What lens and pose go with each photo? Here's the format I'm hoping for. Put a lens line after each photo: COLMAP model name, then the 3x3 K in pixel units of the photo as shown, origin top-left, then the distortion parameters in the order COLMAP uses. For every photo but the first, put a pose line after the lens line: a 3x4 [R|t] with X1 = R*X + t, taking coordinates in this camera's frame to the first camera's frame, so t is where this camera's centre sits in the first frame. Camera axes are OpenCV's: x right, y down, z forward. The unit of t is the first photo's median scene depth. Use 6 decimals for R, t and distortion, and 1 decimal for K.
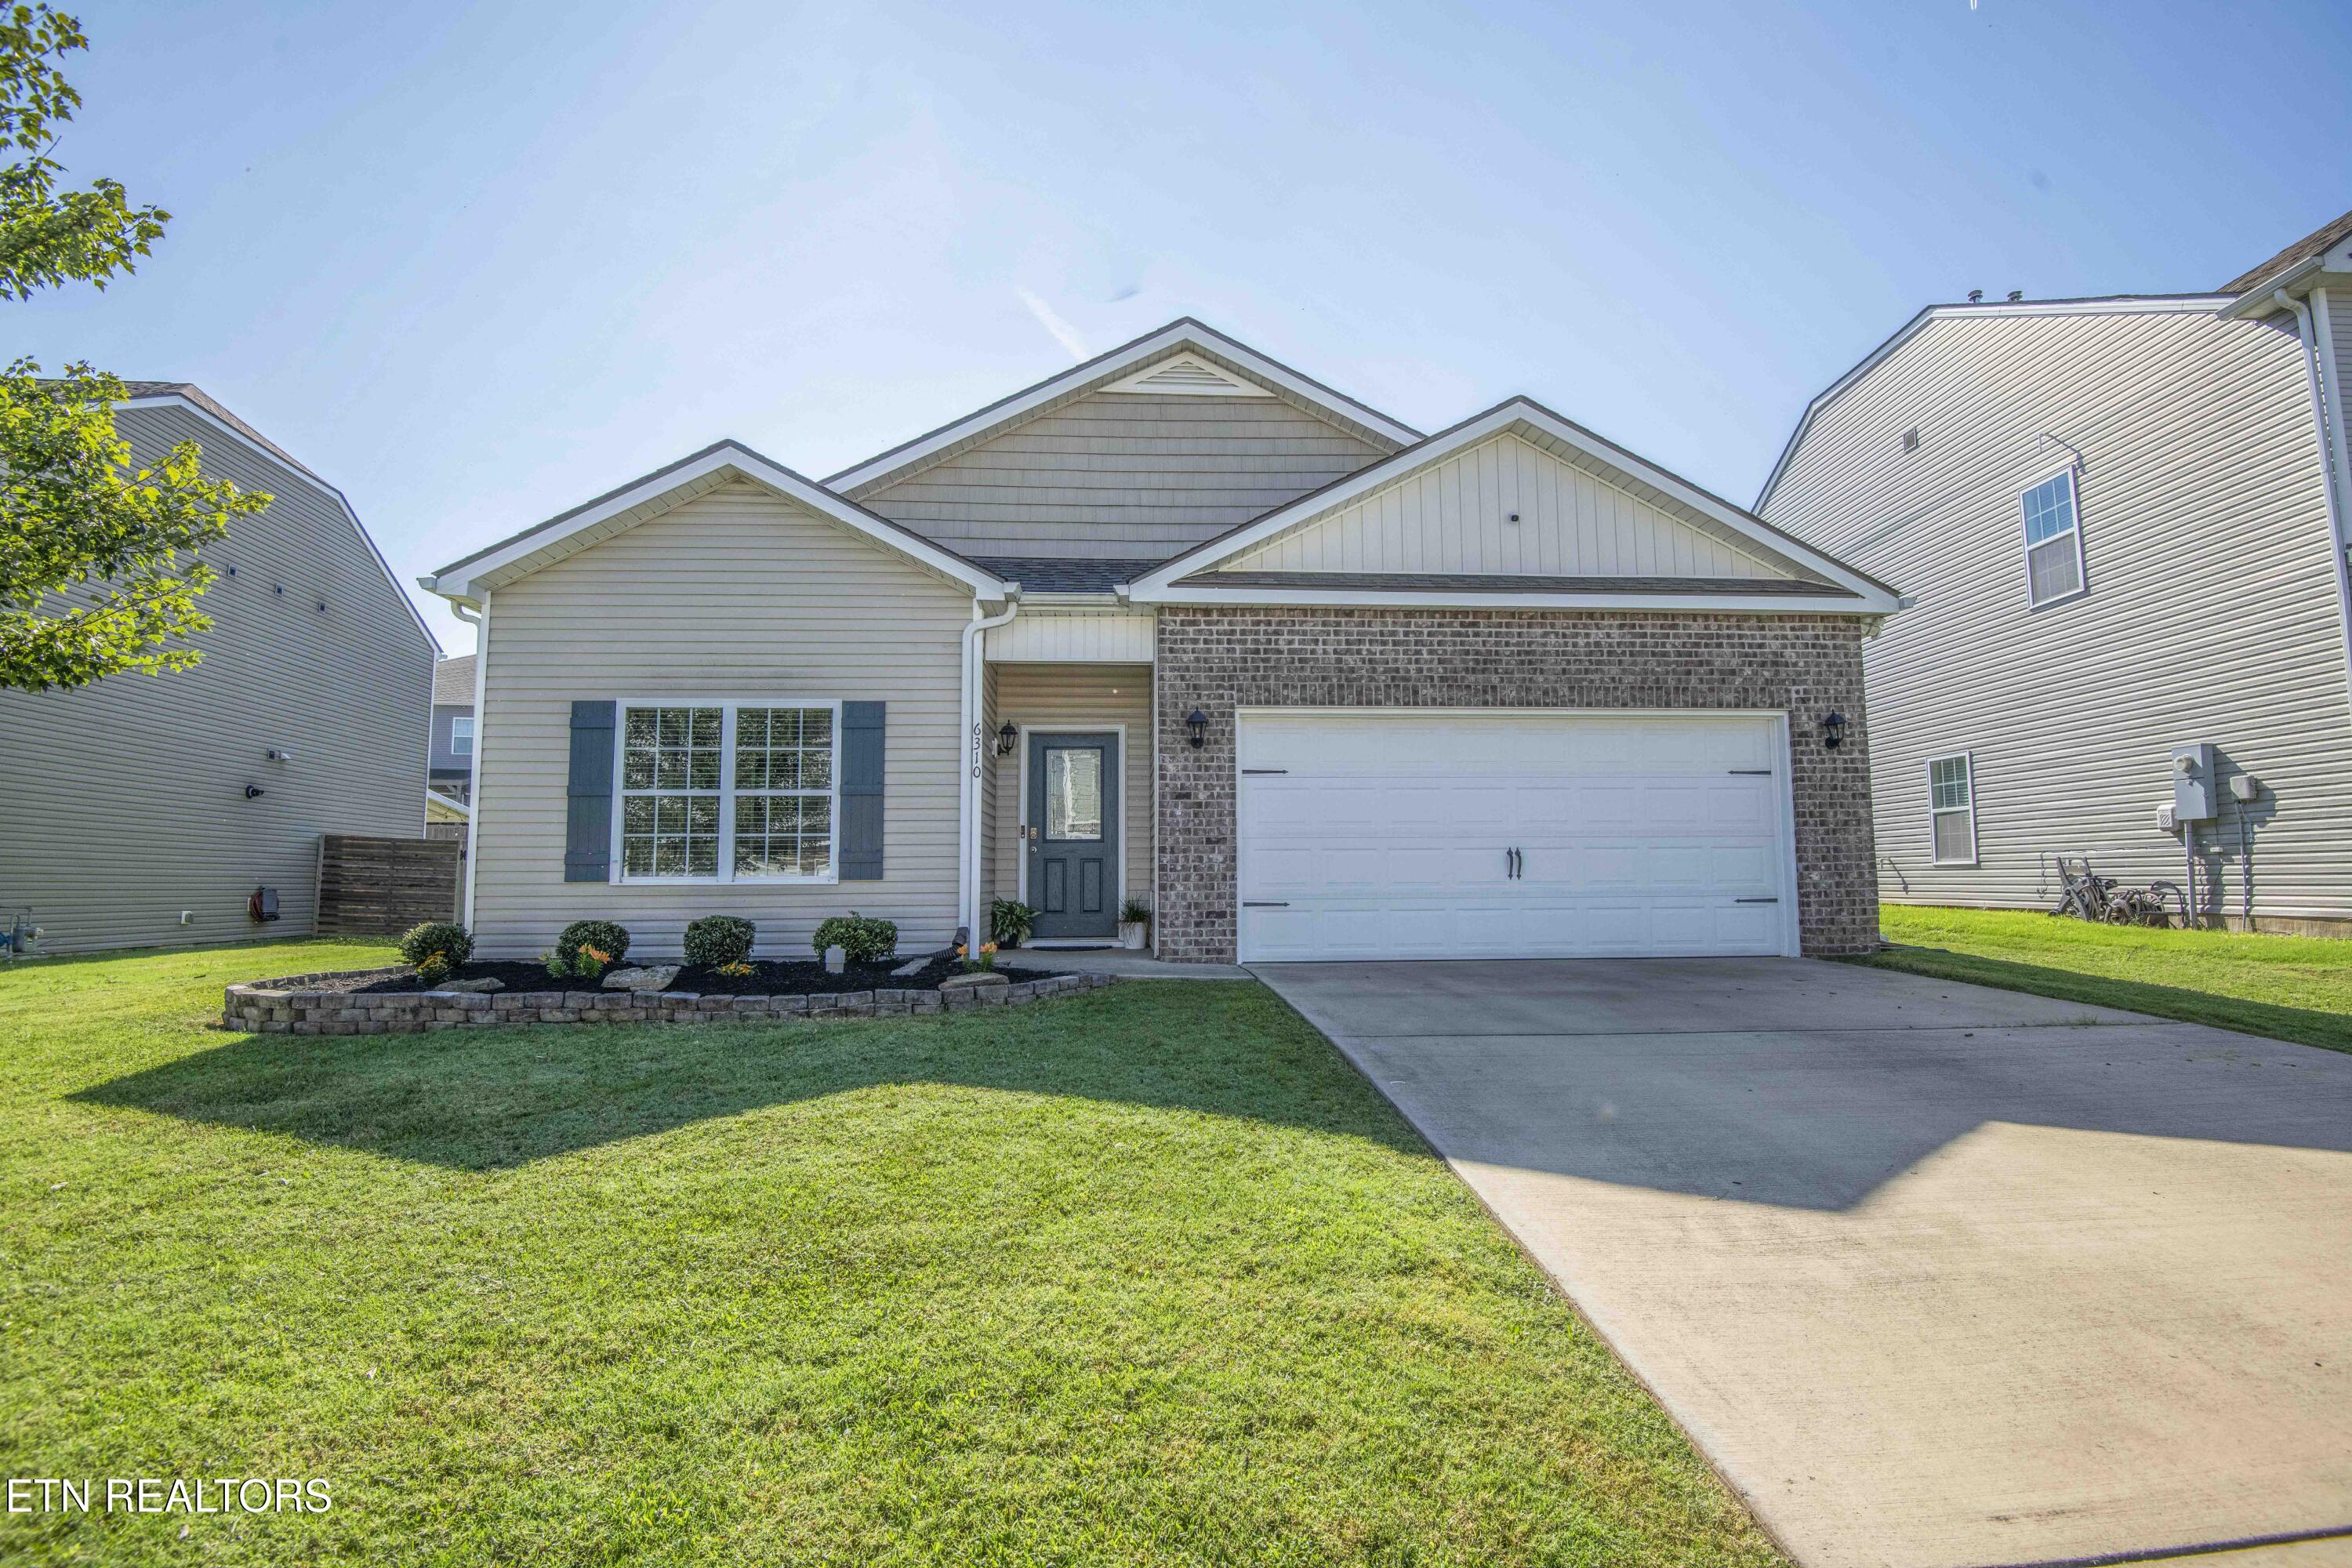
lens RADIAL K [[1086.5, 0, 1206.2], [0, 1086.5, 779.0], [0, 0, 1]] dist [-0.023926, -0.012452]
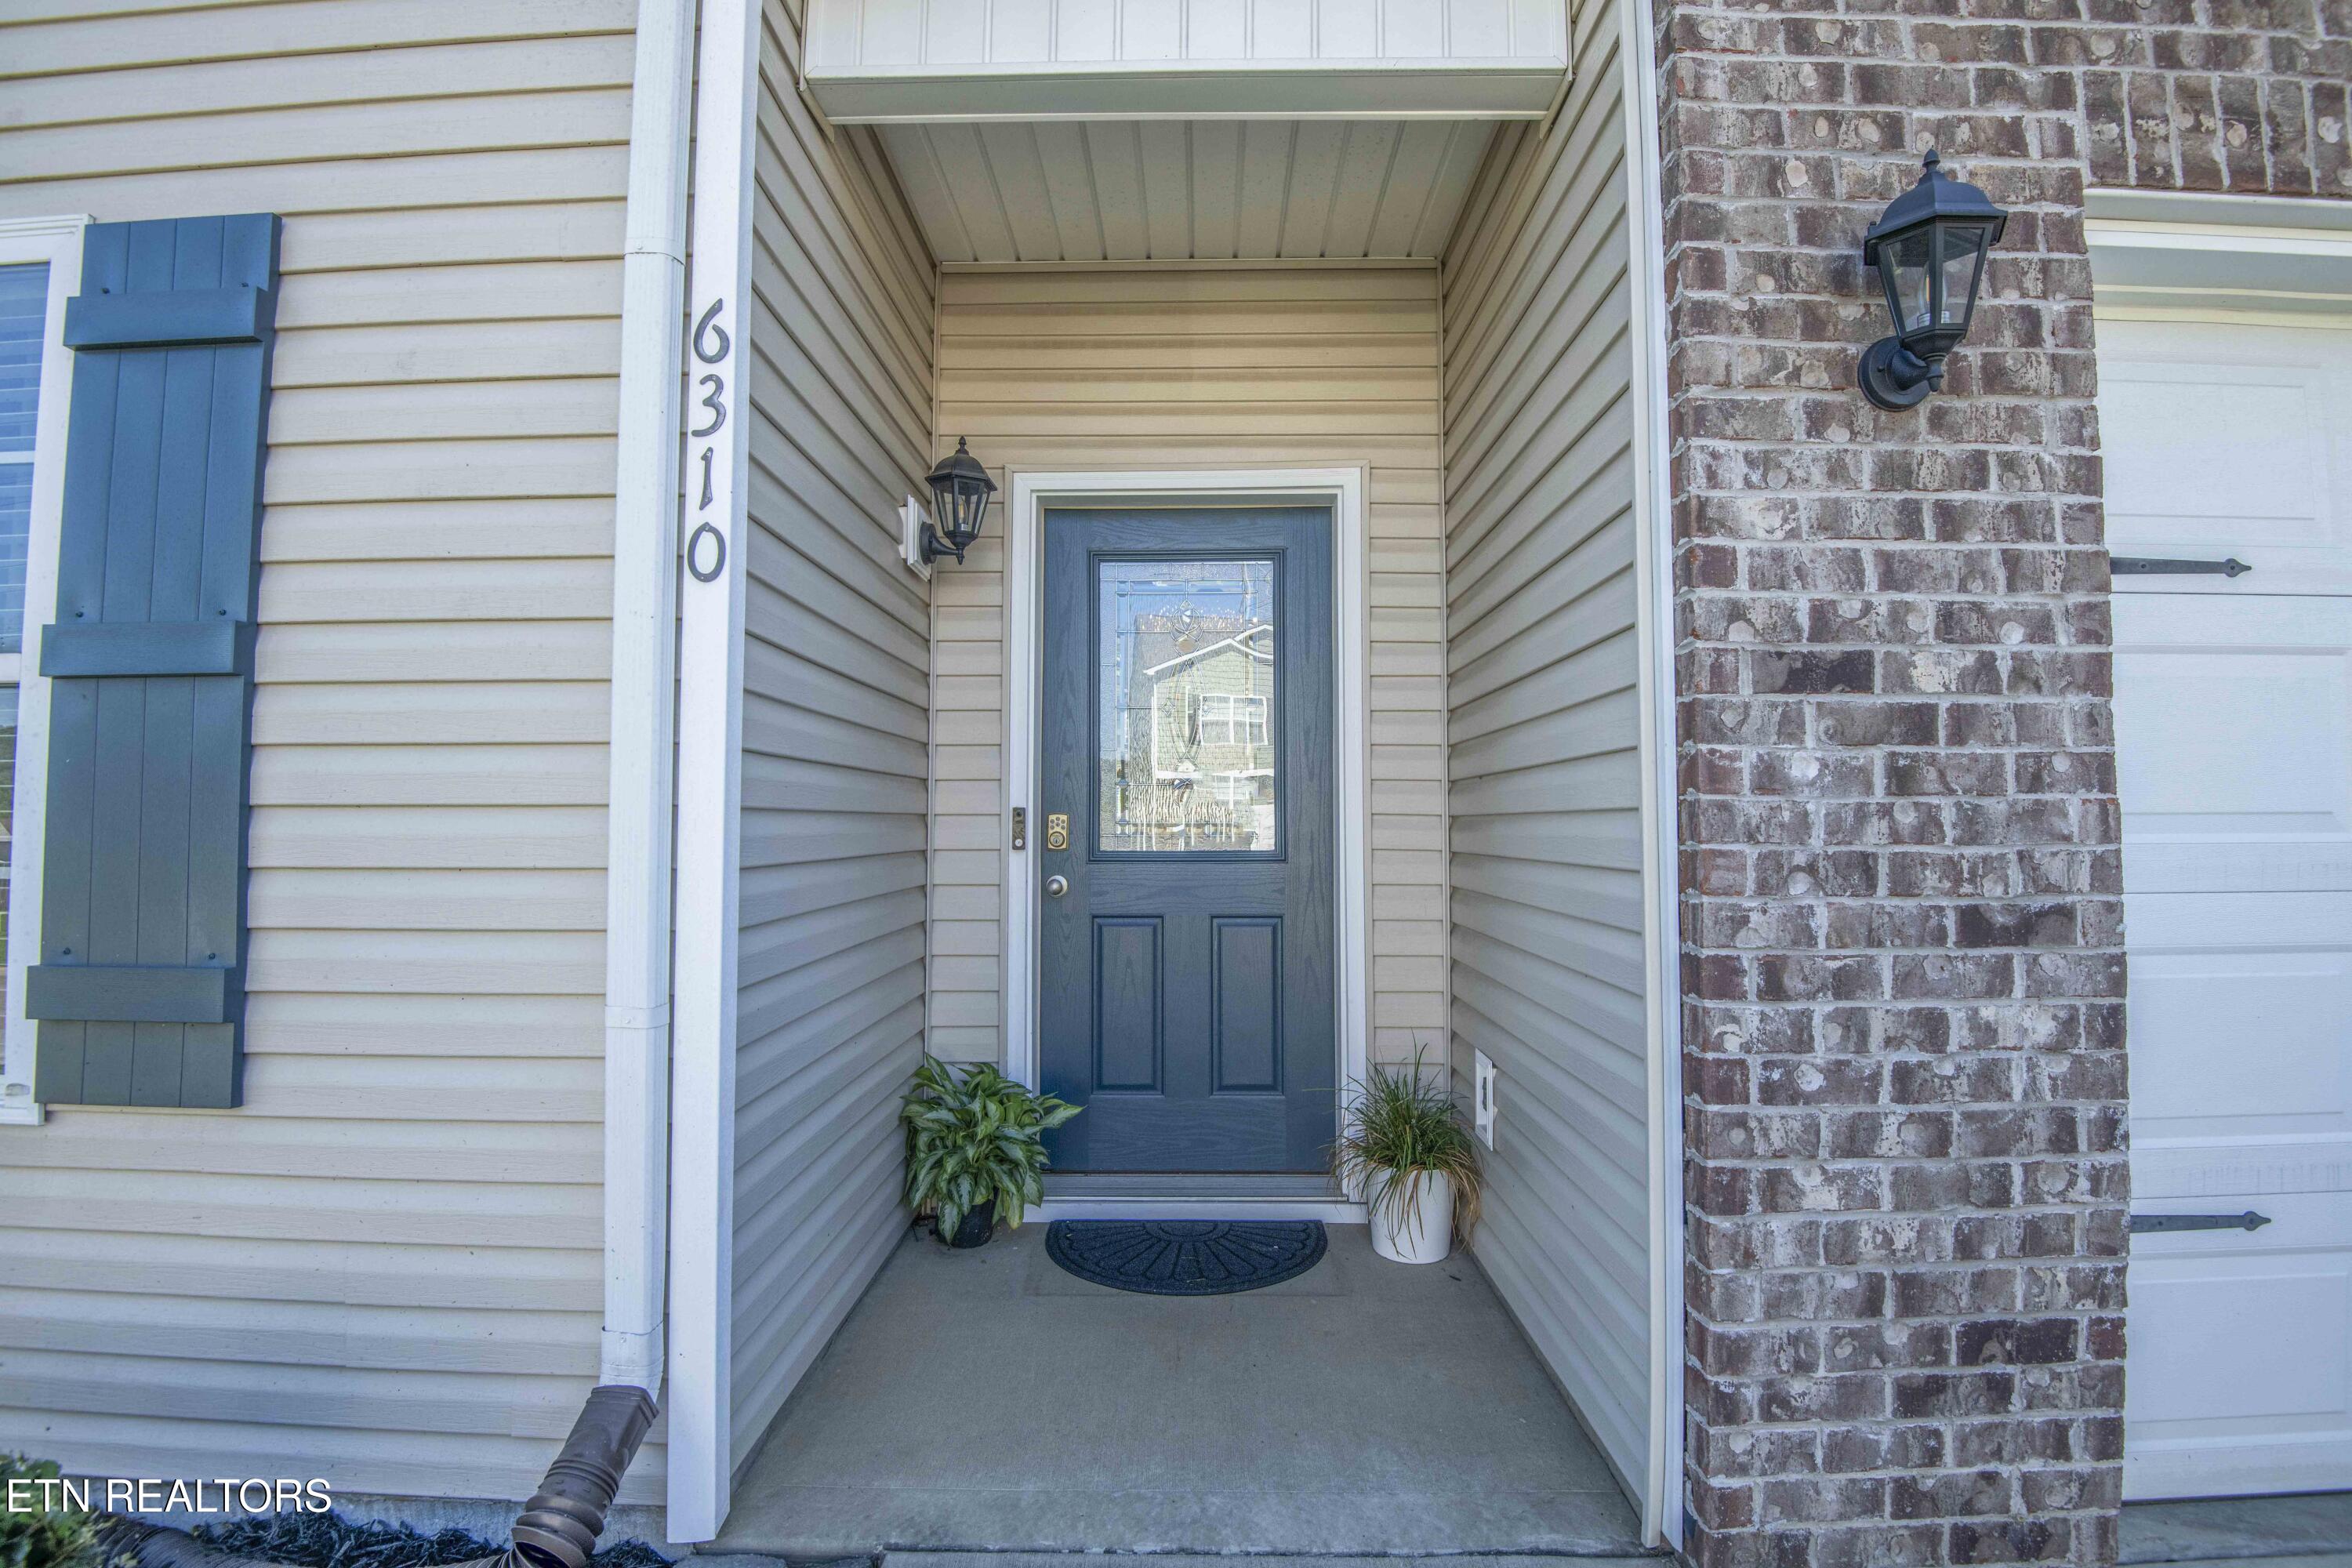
lens RADIAL K [[1086.5, 0, 1188.7], [0, 1086.5, 776.8], [0, 0, 1]] dist [-0.023926, -0.012452]
pose [[0.995761, 0.002513, -0.091941, -0.108120], [0.001569, 0.999017, 0.044298, 0.024226], [0.091962, -0.044255, 0.994779, 0.804861]]
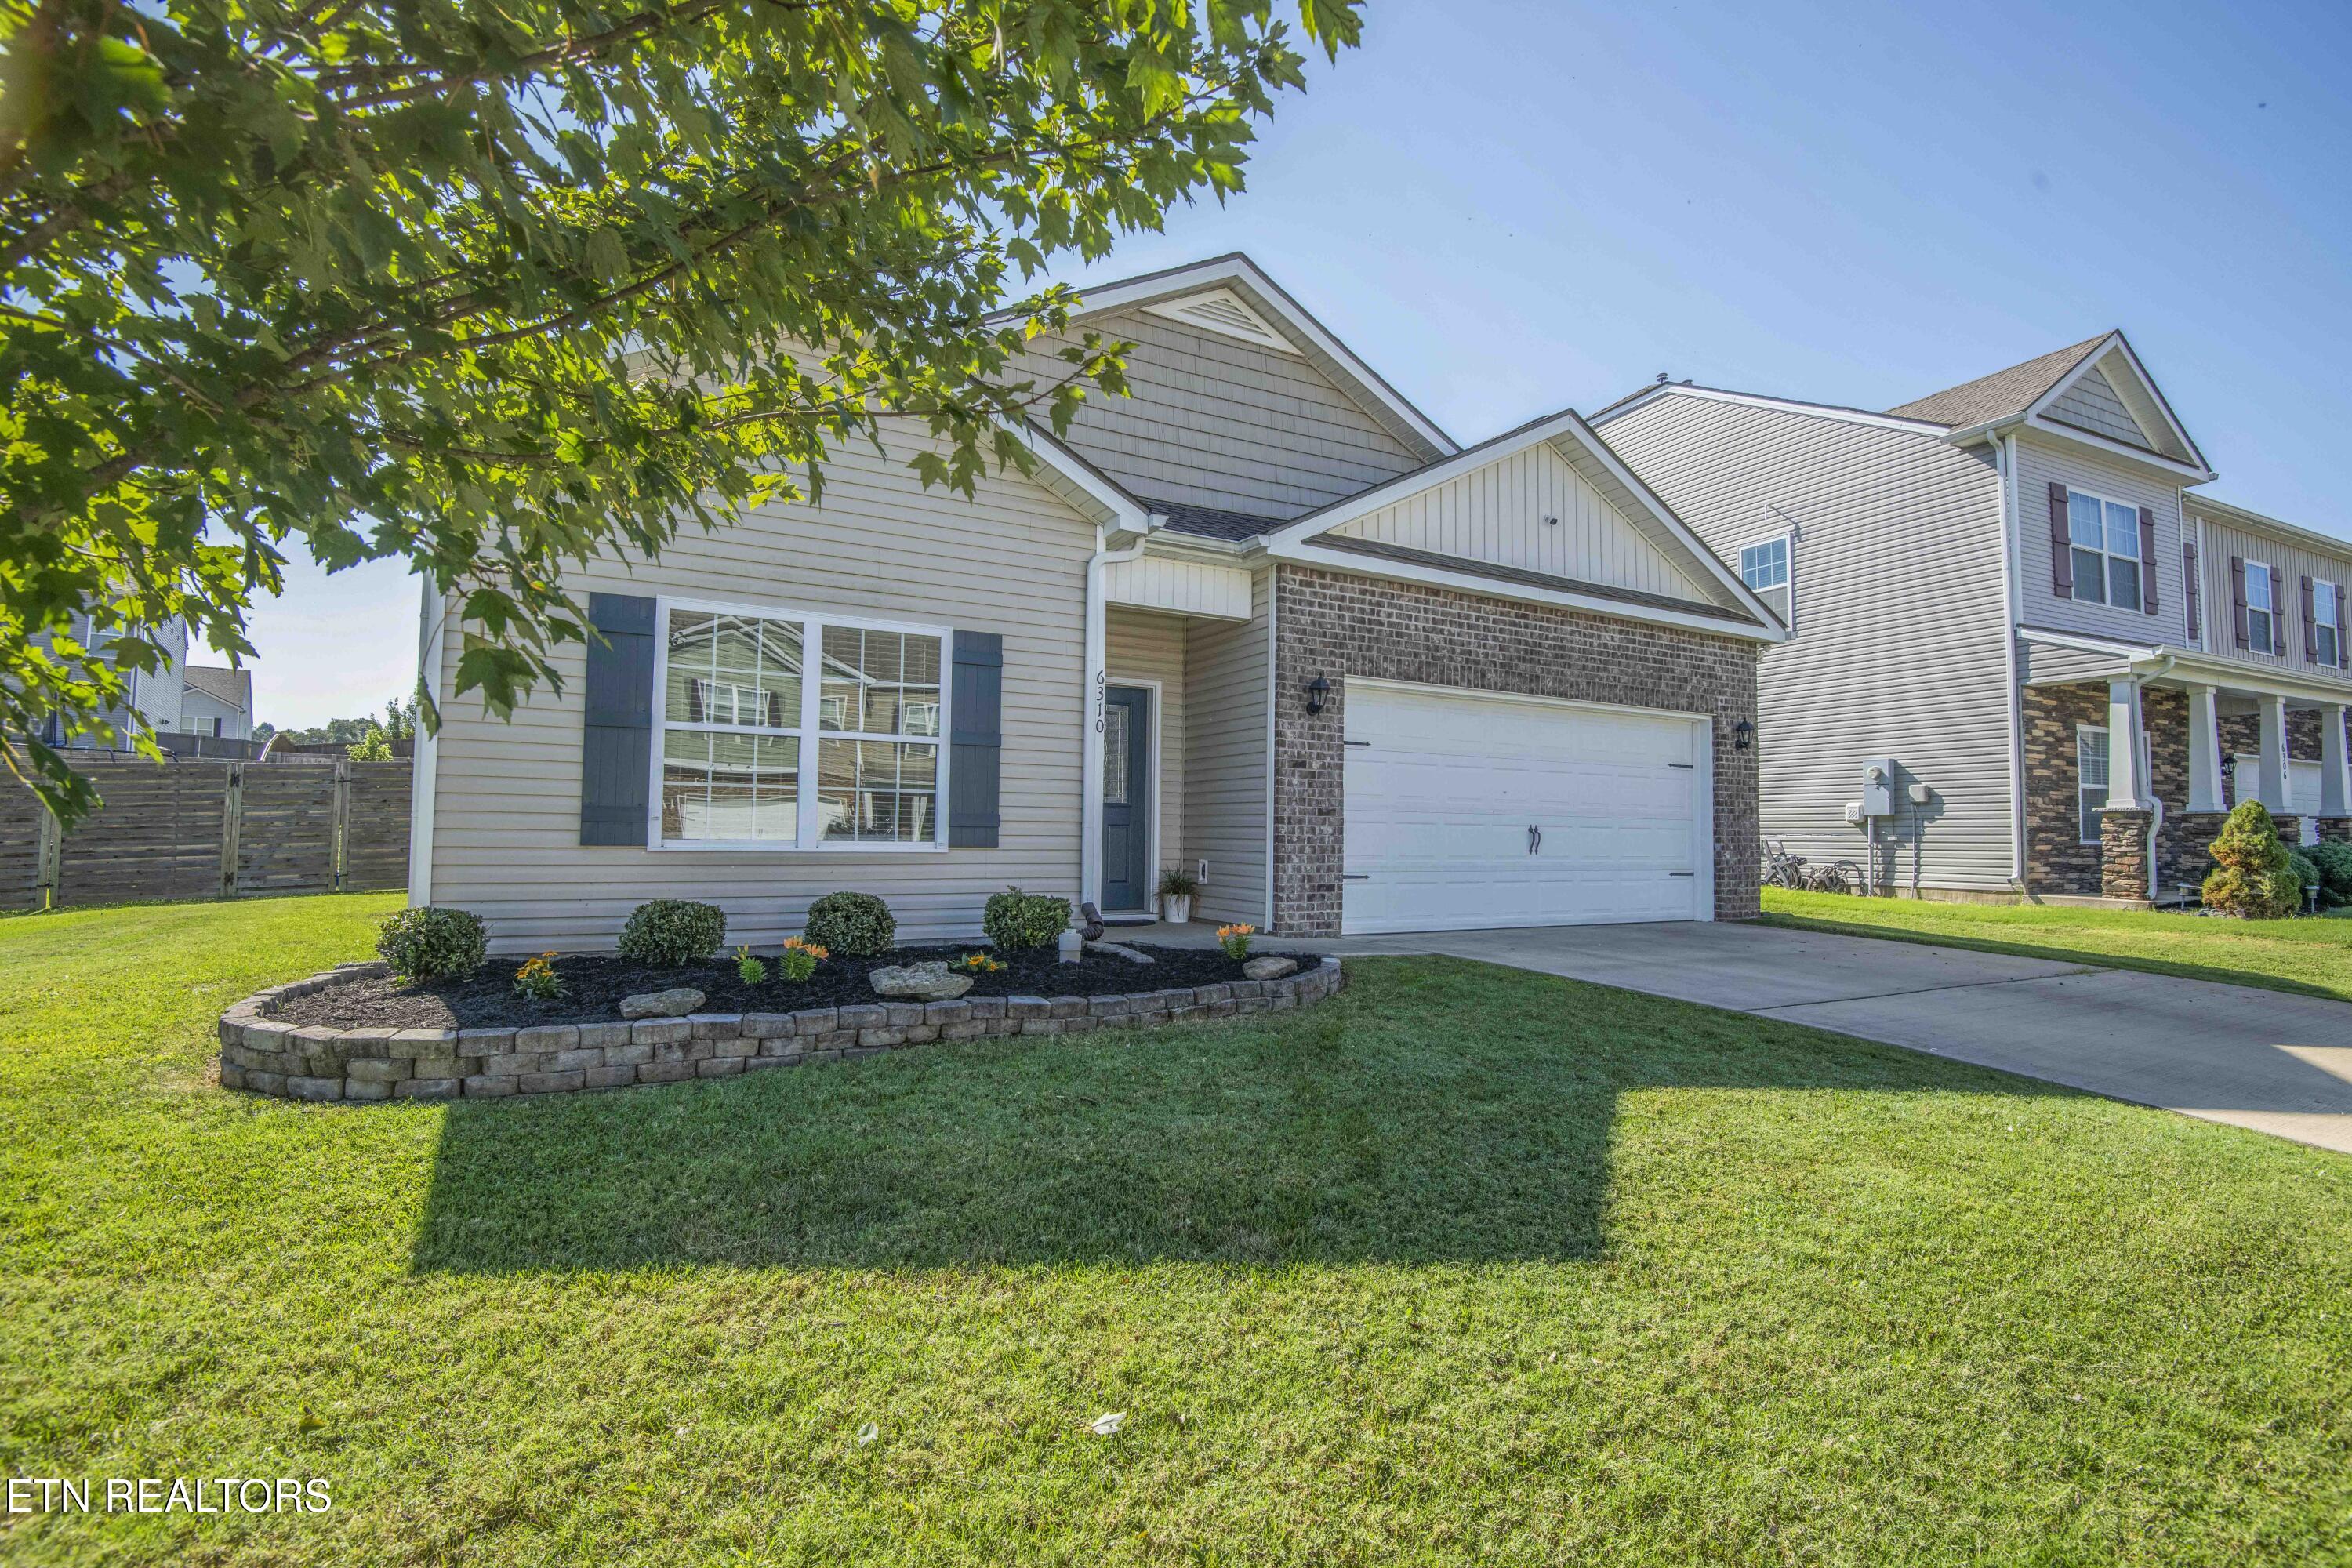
lens RADIAL K [[1086.5, 0, 1193.7], [0, 1086.5, 779.6], [0, 0, 1]] dist [-0.023926, -0.012452]
pose [[0.900873, 0.040846, 0.432157, -0.513063], [-0.058052, 0.997957, 0.026692, 0.008689], [-0.430184, -0.049133, 0.901403, 0.173406]]
